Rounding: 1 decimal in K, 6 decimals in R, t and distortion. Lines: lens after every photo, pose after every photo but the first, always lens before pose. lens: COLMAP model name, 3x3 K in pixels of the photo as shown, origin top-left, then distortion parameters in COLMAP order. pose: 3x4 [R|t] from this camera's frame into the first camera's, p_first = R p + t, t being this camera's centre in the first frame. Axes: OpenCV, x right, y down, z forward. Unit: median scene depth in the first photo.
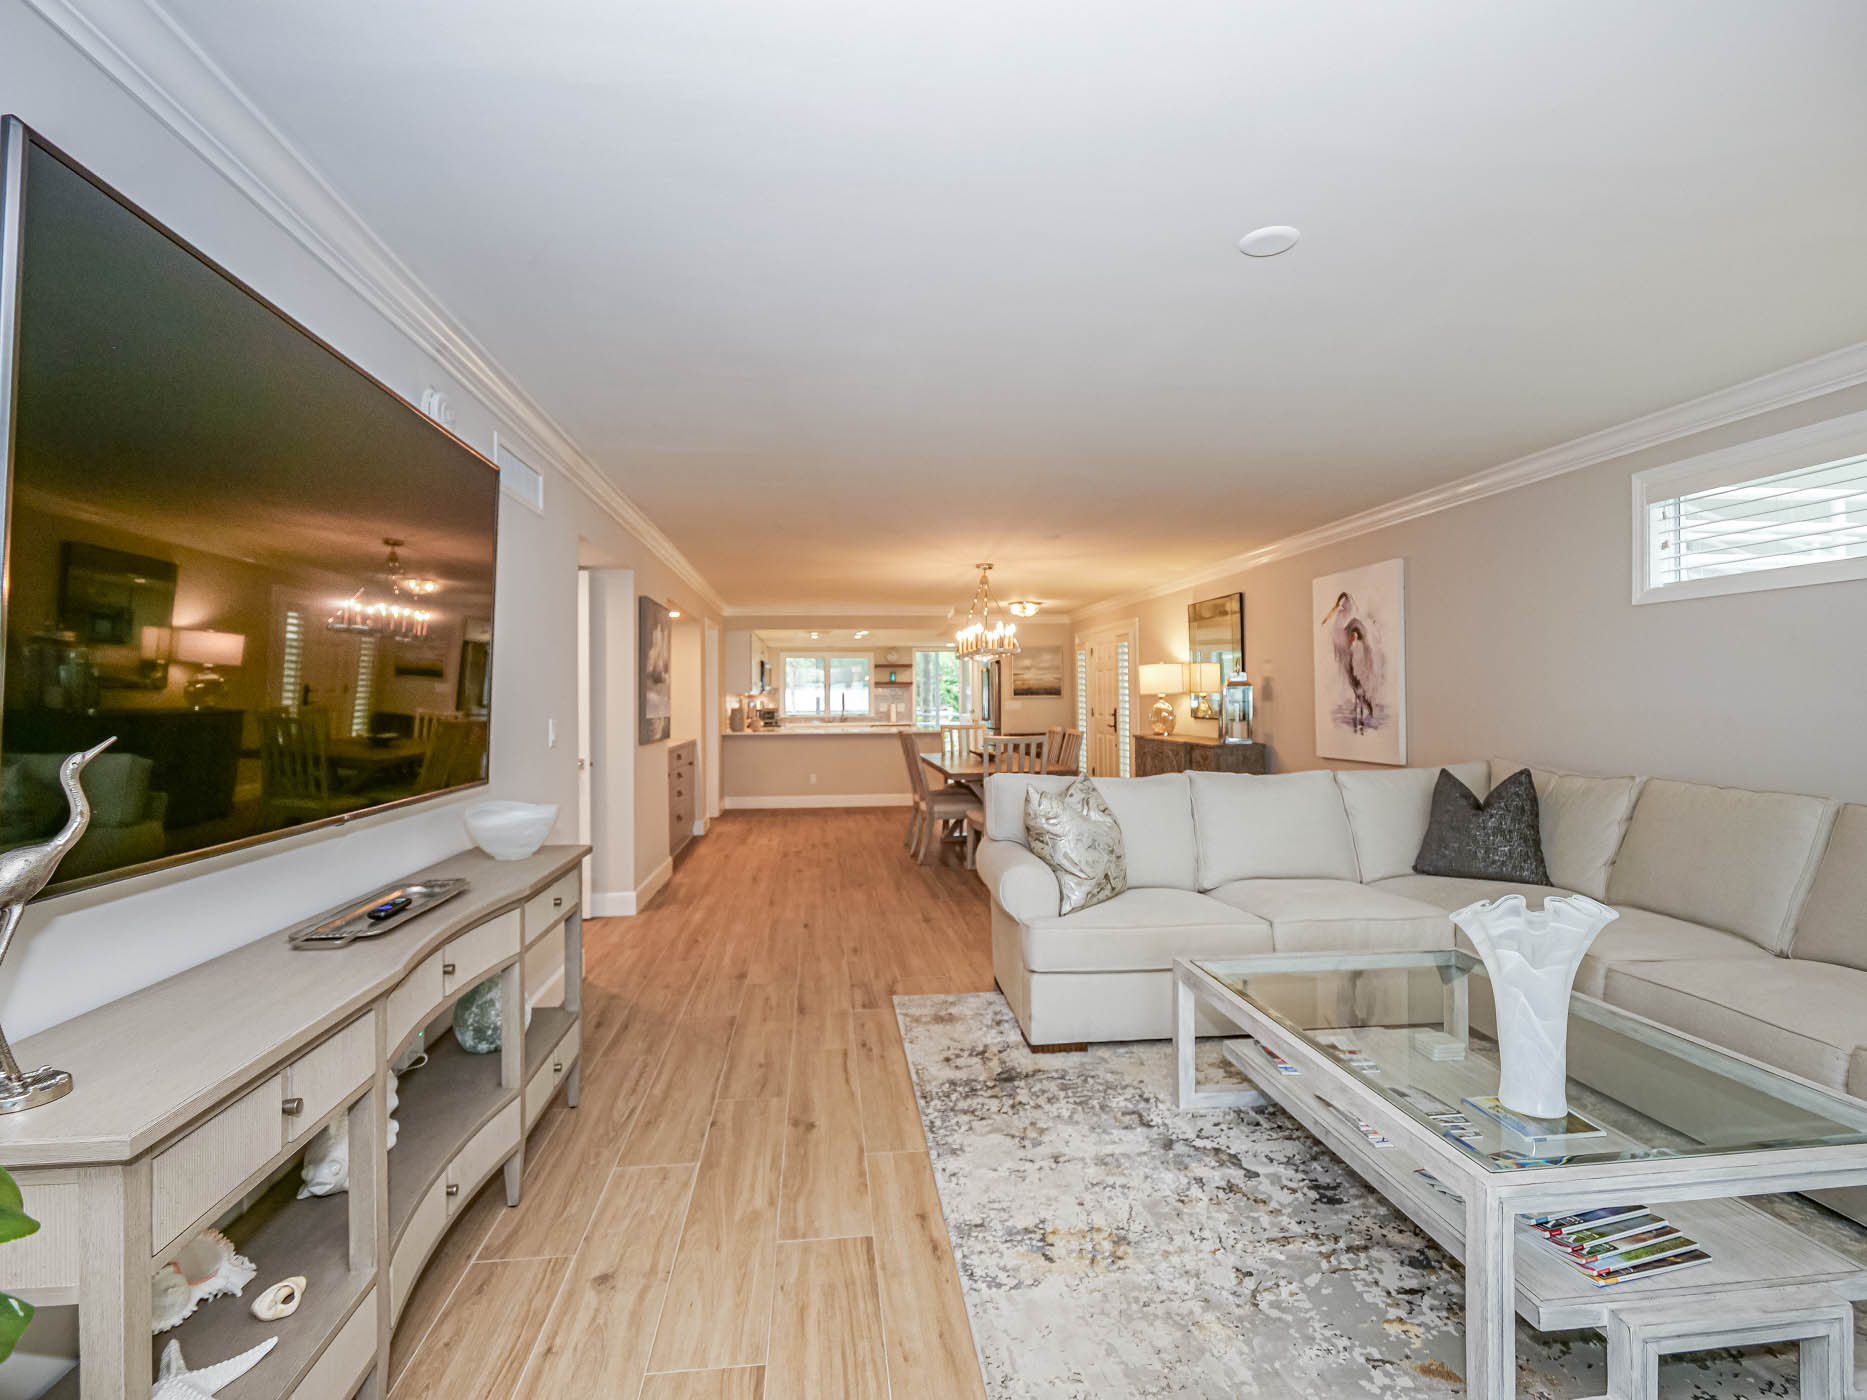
lens RADIAL K [[925.4, 0, 933.5], [0, 925.4, 700.0], [0, 0, 1]] dist [-0.011836, -0.000320]
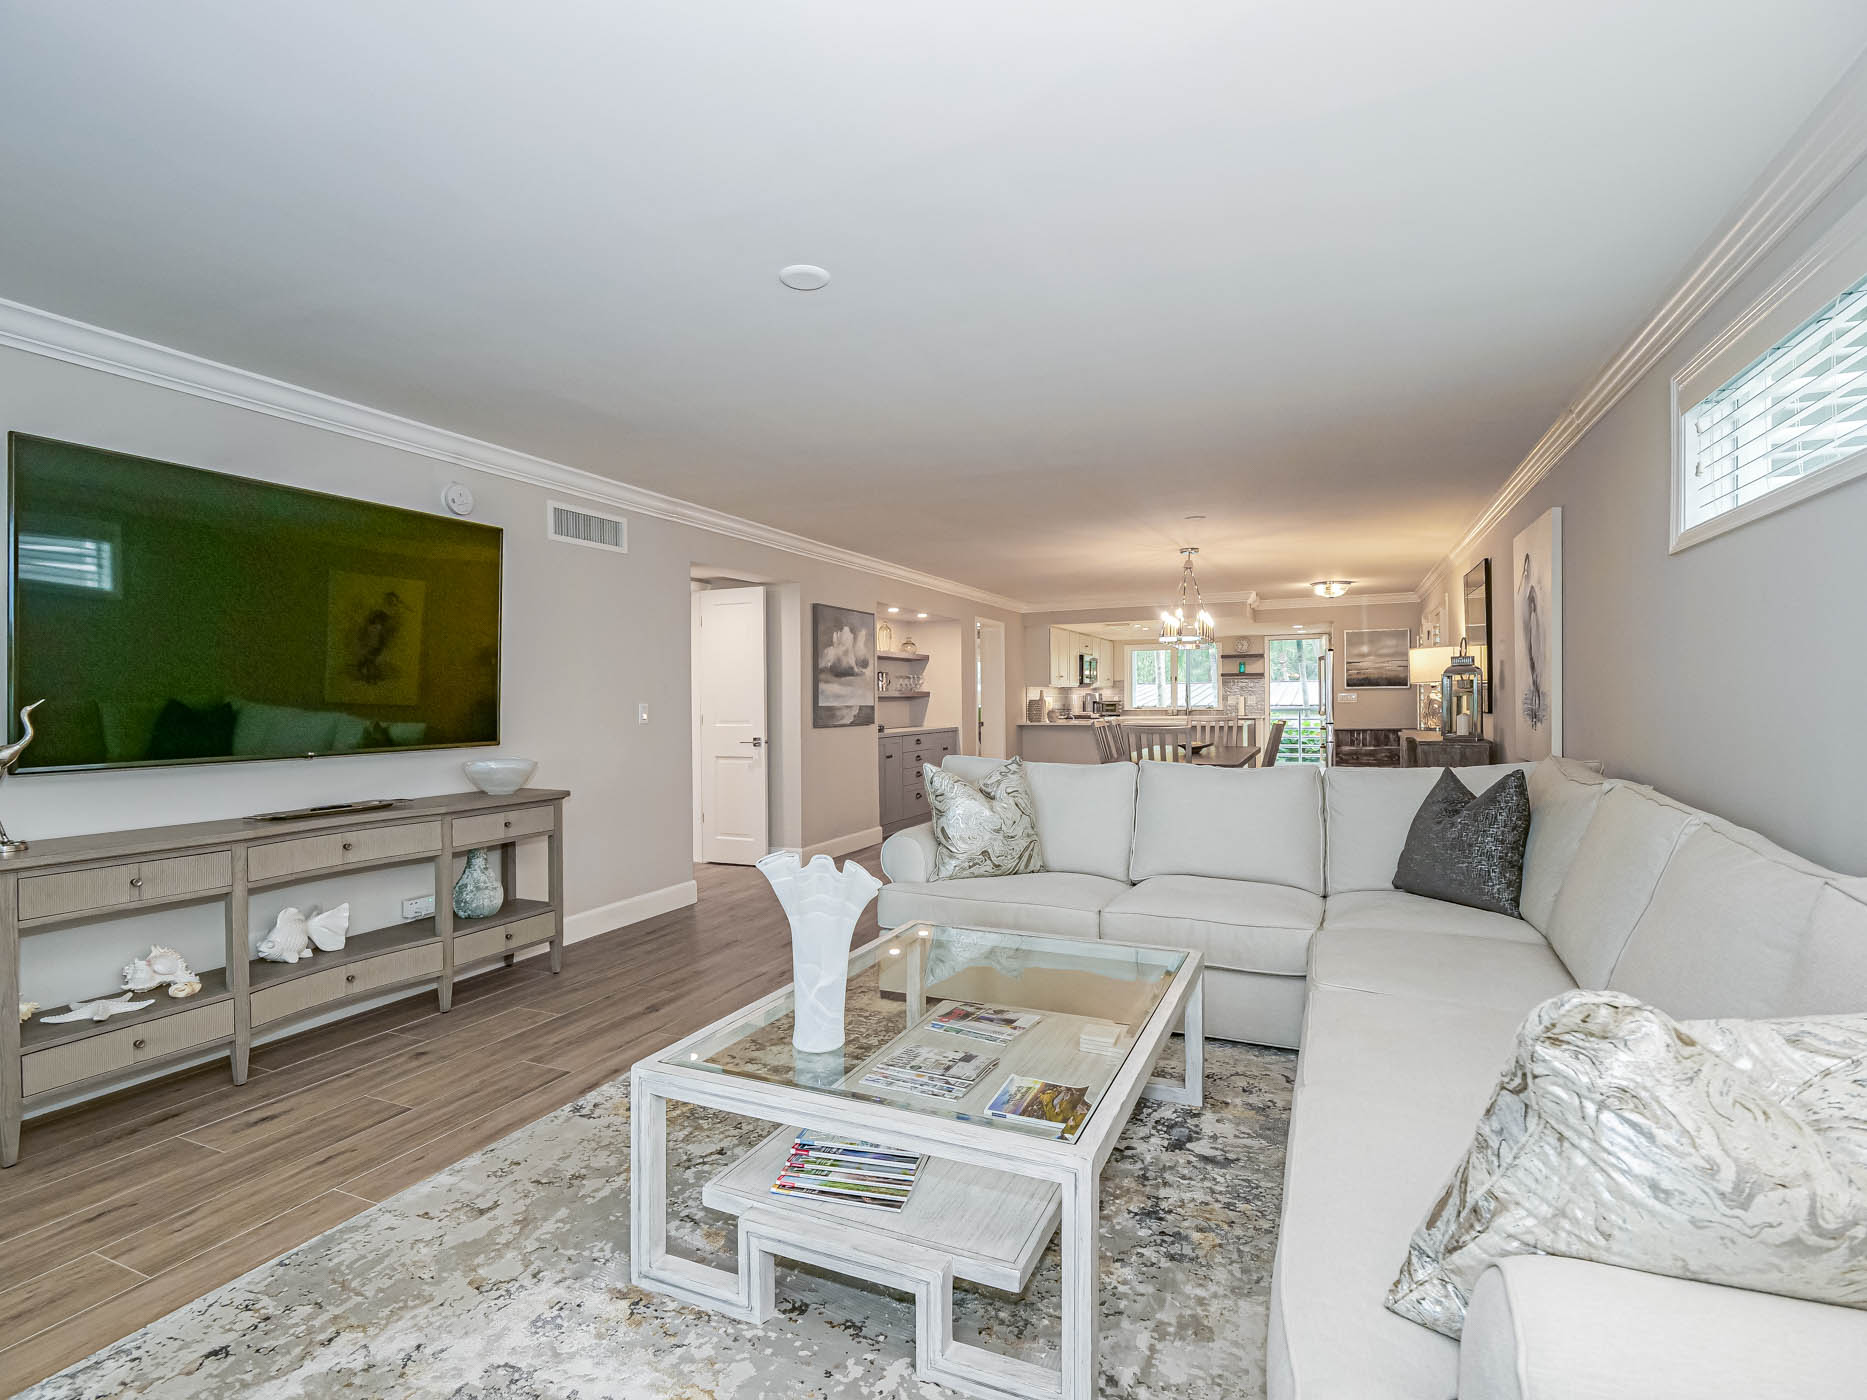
lens RADIAL K [[936.5, 0, 912.8], [0, 936.5, 707.9], [0, 0, 1]] dist [-0.014481, -0.000033]
pose [[0.854597, 0.006114, -0.519256, 0.629528], [0.001002, 0.999909, 0.013422, 0.010432], [0.519291, -0.011991, 0.854513, 0.046266]]
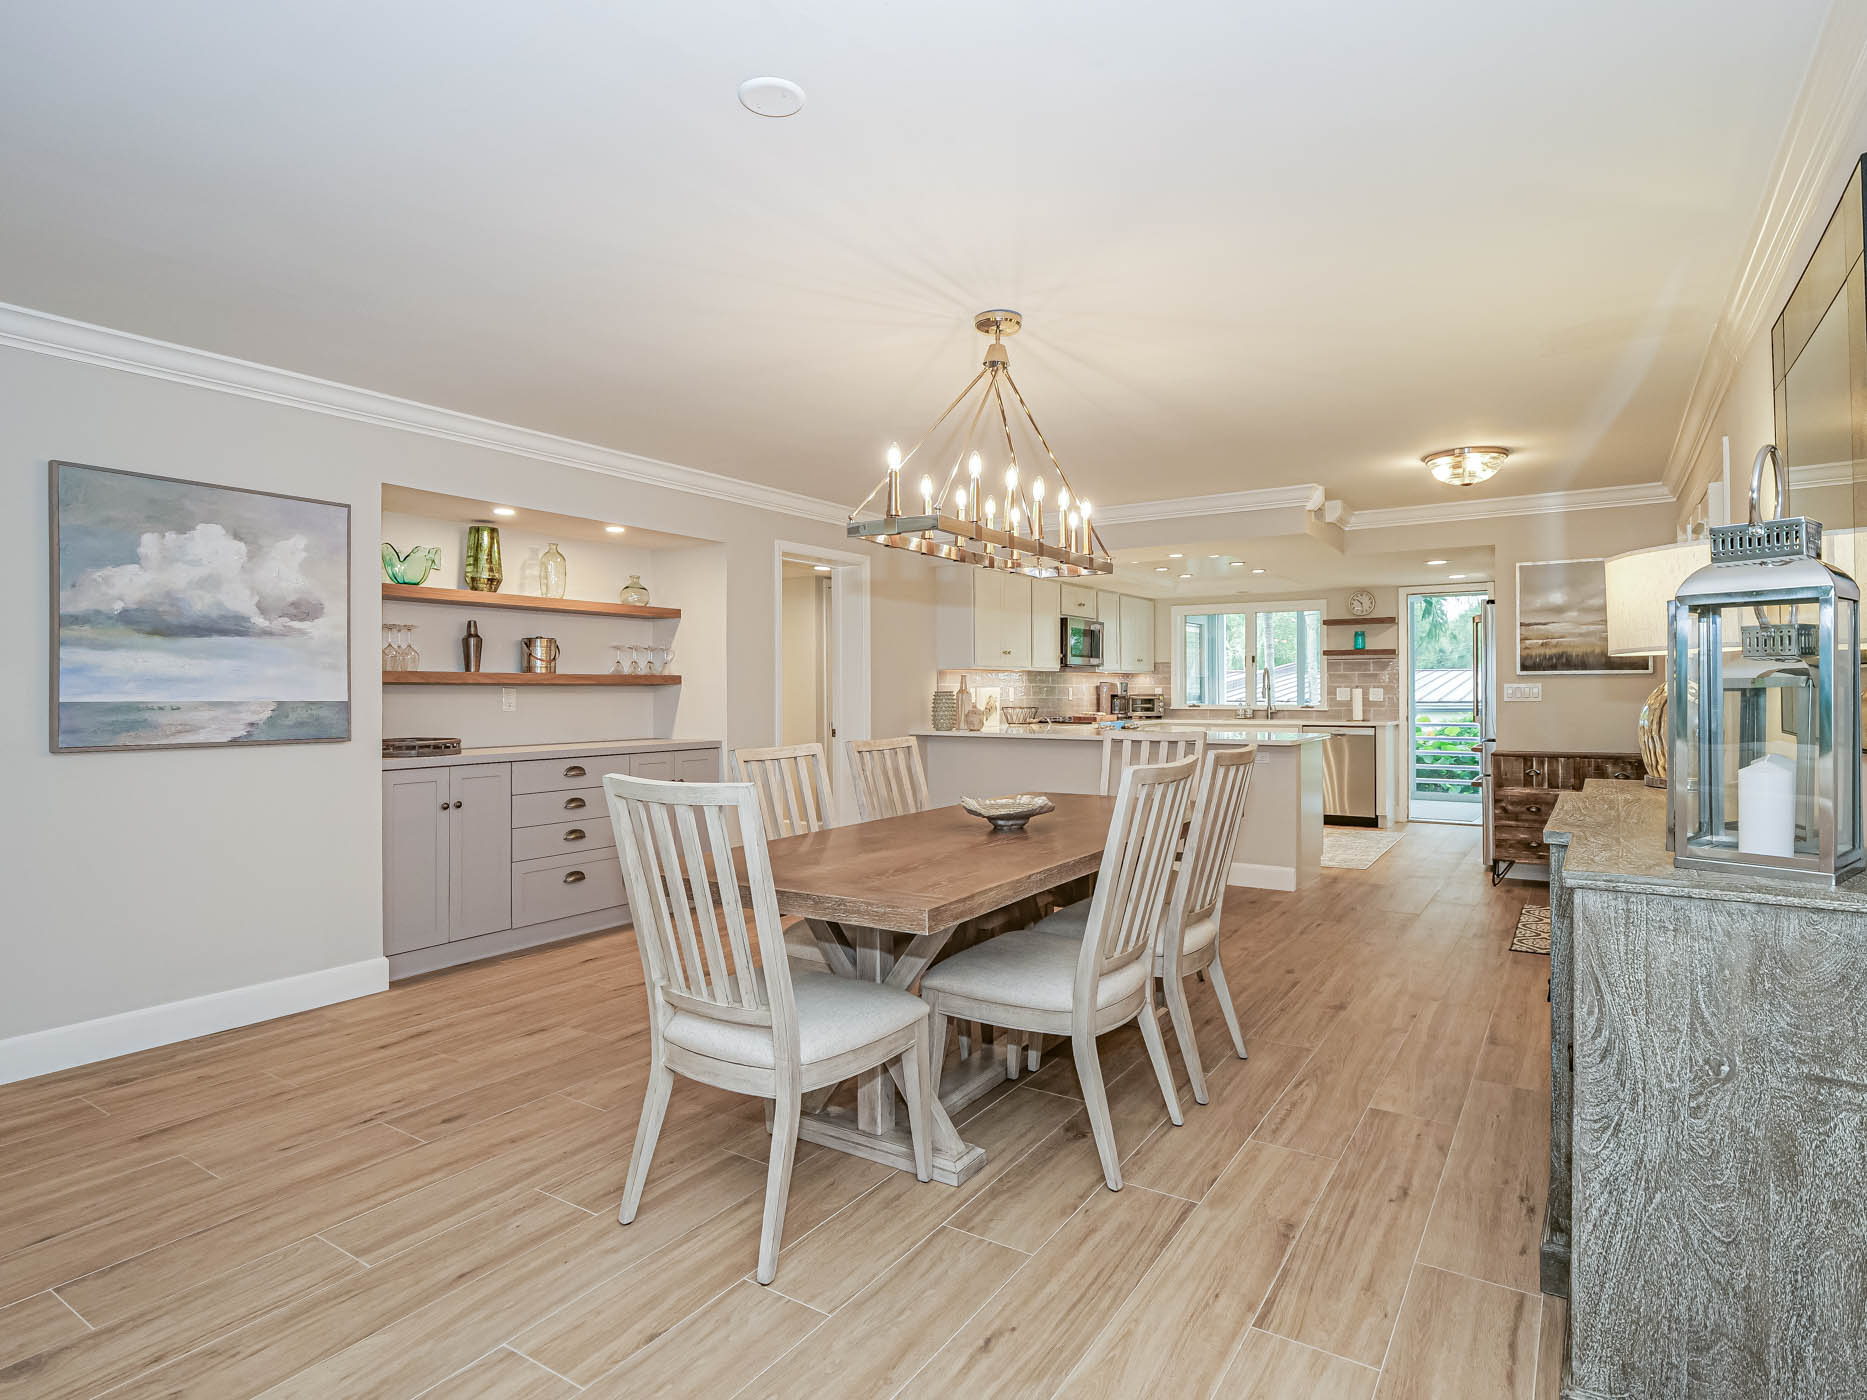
lens RADIAL K [[1030.4, 0, 911.3], [0, 1030.4, 692.3], [0, 0, 1]] dist [-0.002369, -0.000809]
pose [[0.757543, 0.008566, -0.652729, 0.615196], [-0.005017, 0.999961, 0.007300, 0.012917], [0.652766, -0.002255, 0.757556, 1.313862]]
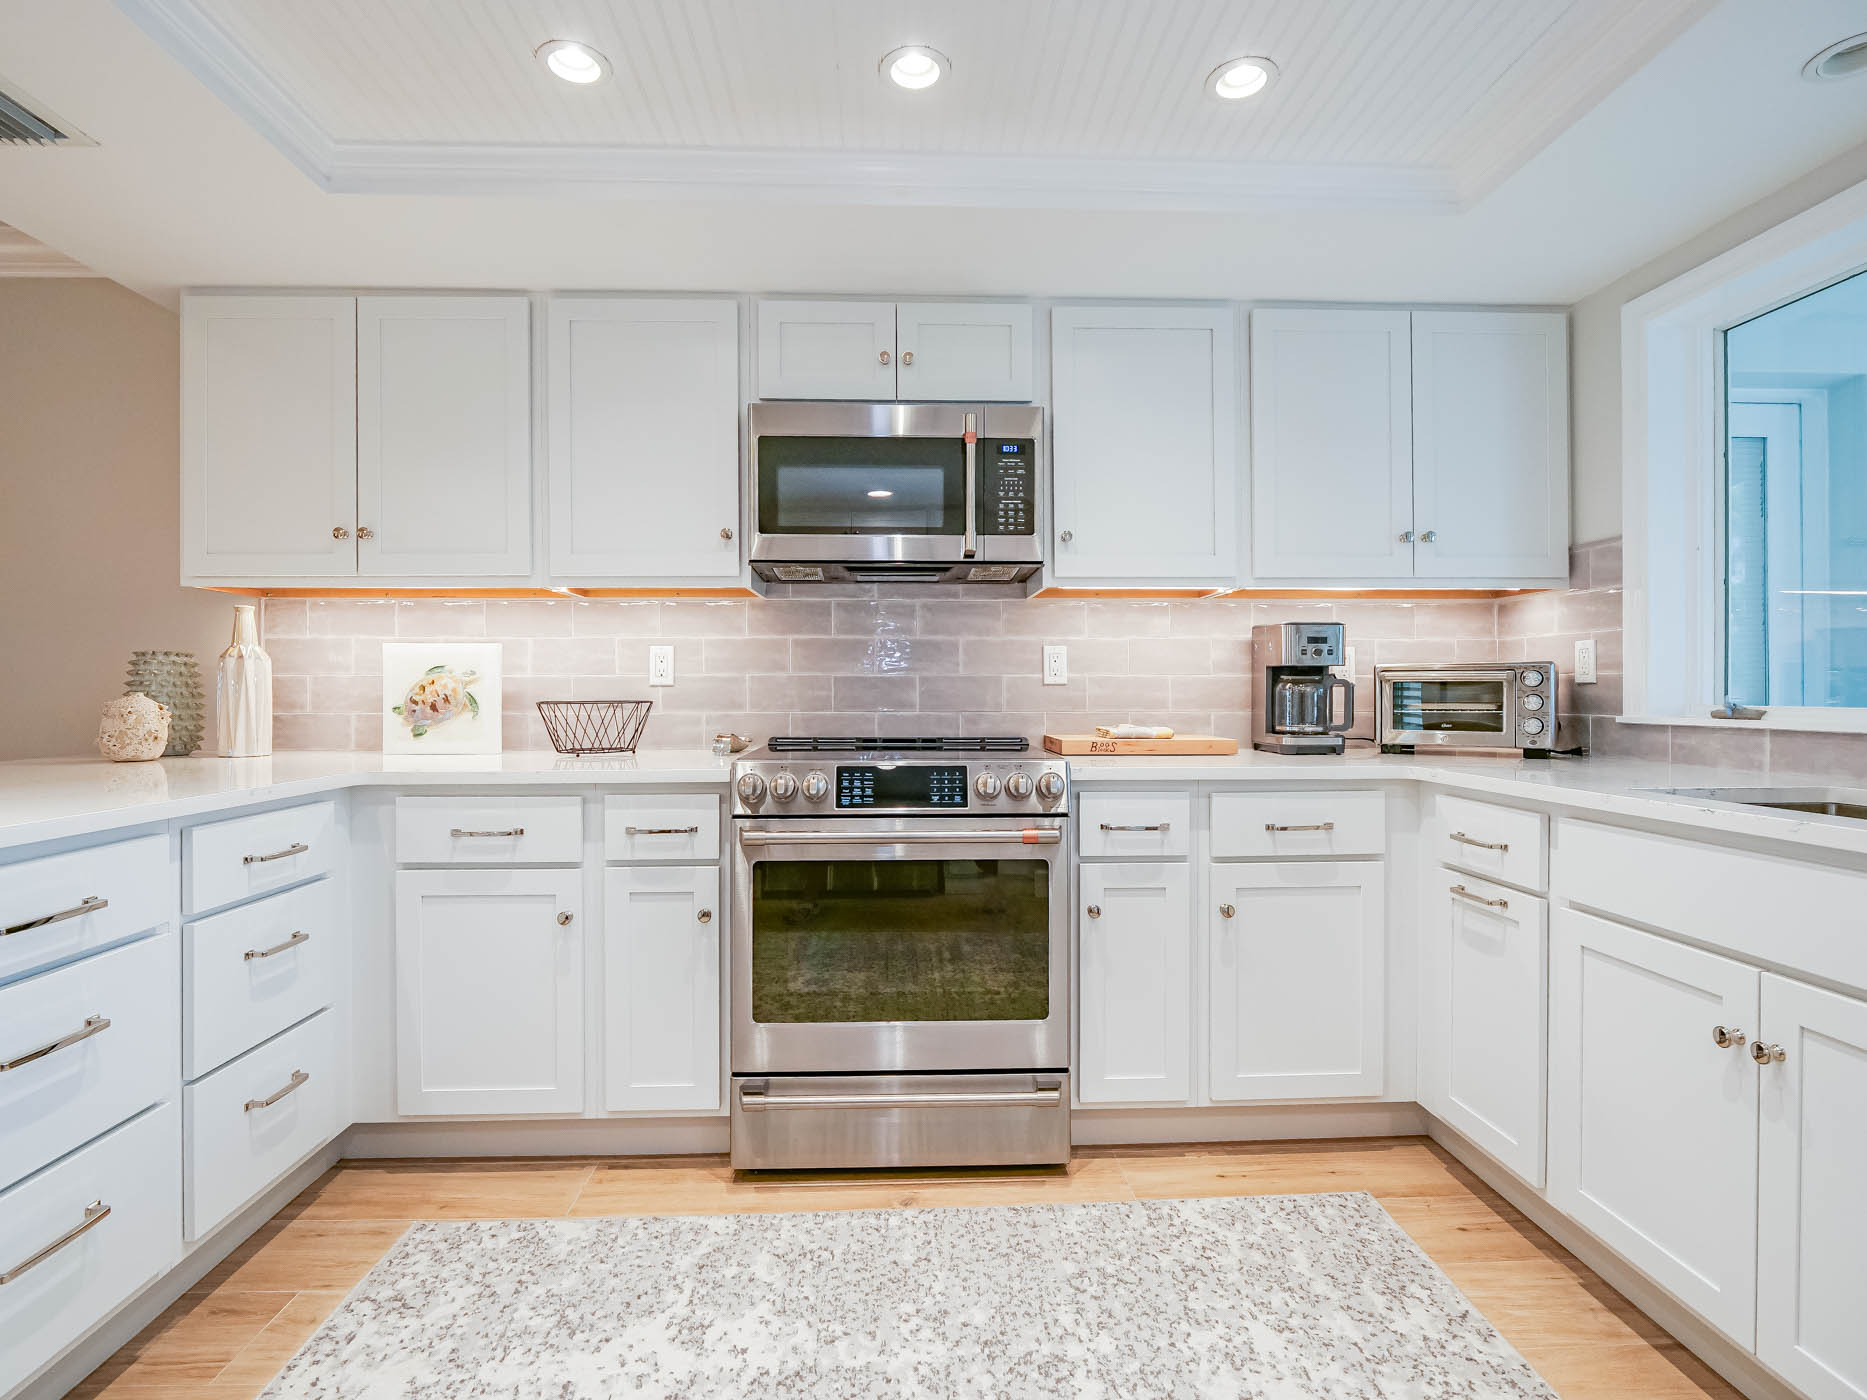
lens RADIAL K [[925.4, 0, 933.5], [0, 925.4, 700.0], [0, 0, 1]] dist [-0.011836, -0.000320]
pose [[-0.080254, 0.017009, -0.996629, -0.002872], [0.000962, 0.999855, 0.016986, 0.046920], [0.996774, 0.000404, -0.080259, 3.400107]]
